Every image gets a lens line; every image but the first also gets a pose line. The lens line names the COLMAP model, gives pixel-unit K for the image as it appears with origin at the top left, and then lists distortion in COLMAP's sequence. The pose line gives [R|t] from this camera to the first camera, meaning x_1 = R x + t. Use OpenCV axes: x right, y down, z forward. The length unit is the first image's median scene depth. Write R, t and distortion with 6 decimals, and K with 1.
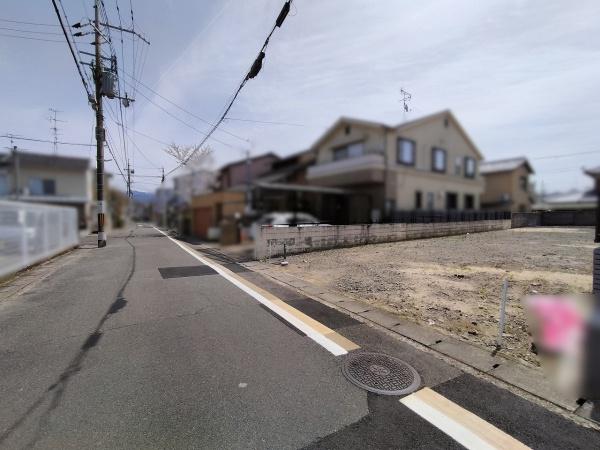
lens RADIAL K [[269.0, 0, 303.7], [0, 269.0, 226.2], [0, 0, 1]] dist [0.002200, 0.000745]
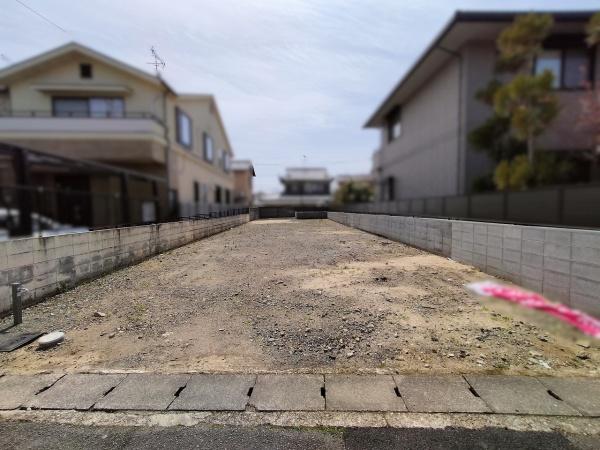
lens RADIAL K [[271.8, 0, 304.3], [0, 271.8, 225.4], [0, 0, 1]] dist [0.003744, 0.000892]
pose [[0.552072, -0.052662, 0.832132, -0.108166], [0.042688, 0.998480, 0.034868, -0.010190], [-0.832703, 0.016272, 0.553481, 0.292082]]
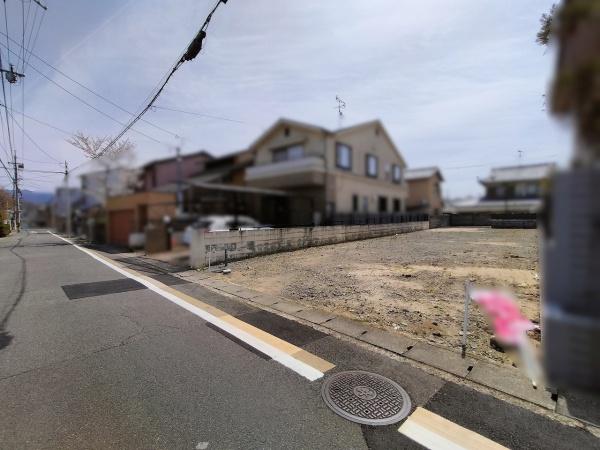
lens RADIAL K [[270.4, 0, 302.8], [0, 270.4, 225.2], [0, 0, 1]] dist [0.002223, 0.001367]
pose [[0.971961, -0.011263, 0.234874, -0.020547], [0.014801, 0.999802, -0.013307, -0.000303], [-0.234678, 0.016410, 0.971935, 0.032604]]
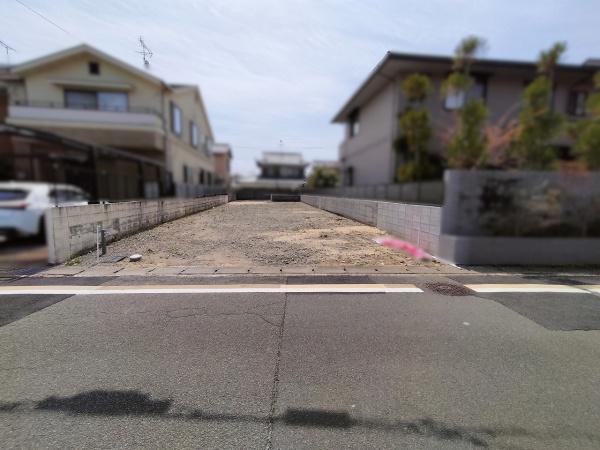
lens RADIAL K [[274.1, 0, 300.0], [0, 274.1, 225.0], [0, 0, 1]] dist [0.007451, 0.001230]
pose [[0.491412, -0.090795, 0.866182, -0.274069], [0.017776, 0.995389, 0.094254, -0.001317], [-0.870746, -0.030921, 0.490760, 0.172363]]
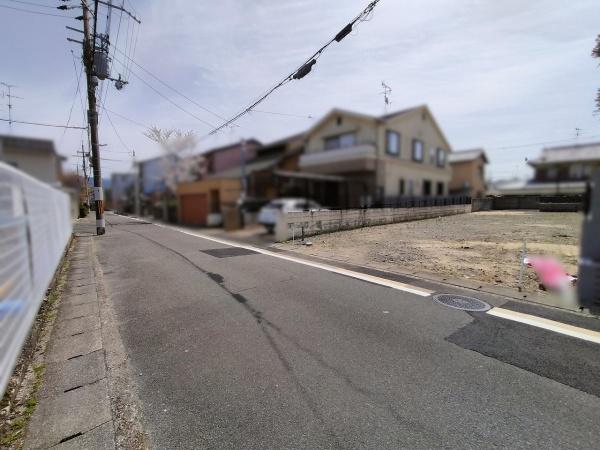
lens RADIAL K [[270.4, 0, 302.8], [0, 270.4, 225.2], [0, 0, 1]] dist [0.002223, 0.001367]
pose [[0.991463, -0.016250, 0.129373, -0.142545], [0.010177, 0.998821, 0.047463, 0.004033], [-0.129991, -0.045741, 0.990459, -0.068695]]
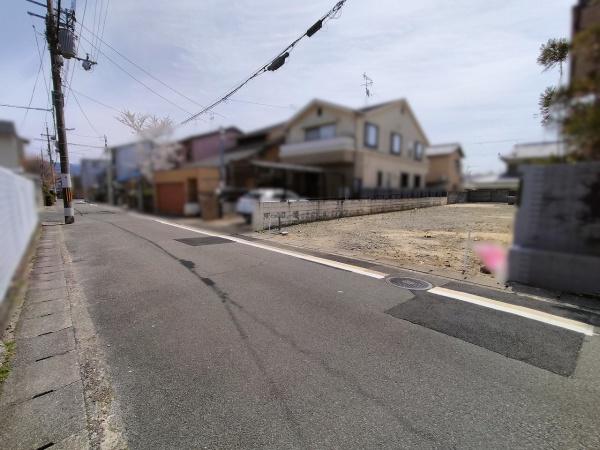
lens RADIAL K [[273.4, 0, 307.0], [0, 273.4, 225.0], [0, 0, 1]] dist [0.003287, -0.000358]
pose [[0.979658, -0.015130, 0.200101, -0.124933], [-0.000930, 0.996801, 0.079920, 0.005619], [-0.200670, -0.078480, 0.976510, -0.098068]]
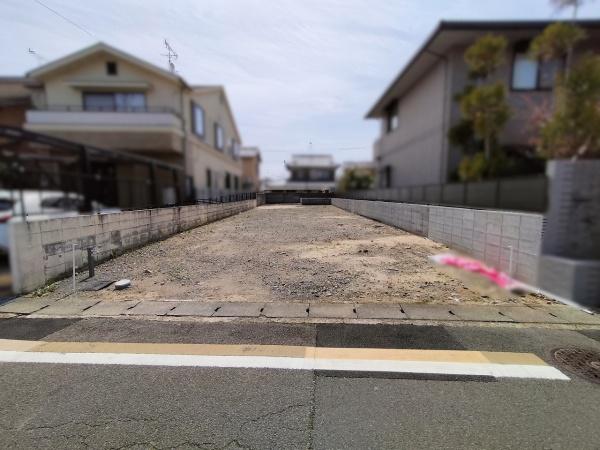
lens RADIAL K [[271.8, 0, 304.3], [0, 271.8, 225.4], [0, 0, 1]] dist [0.003744, 0.000892]
pose [[0.571060, -0.087293, 0.816254, -0.174889], [0.032420, 0.995953, 0.083829, -0.006480], [-0.820268, -0.021408, 0.571578, 0.233132]]
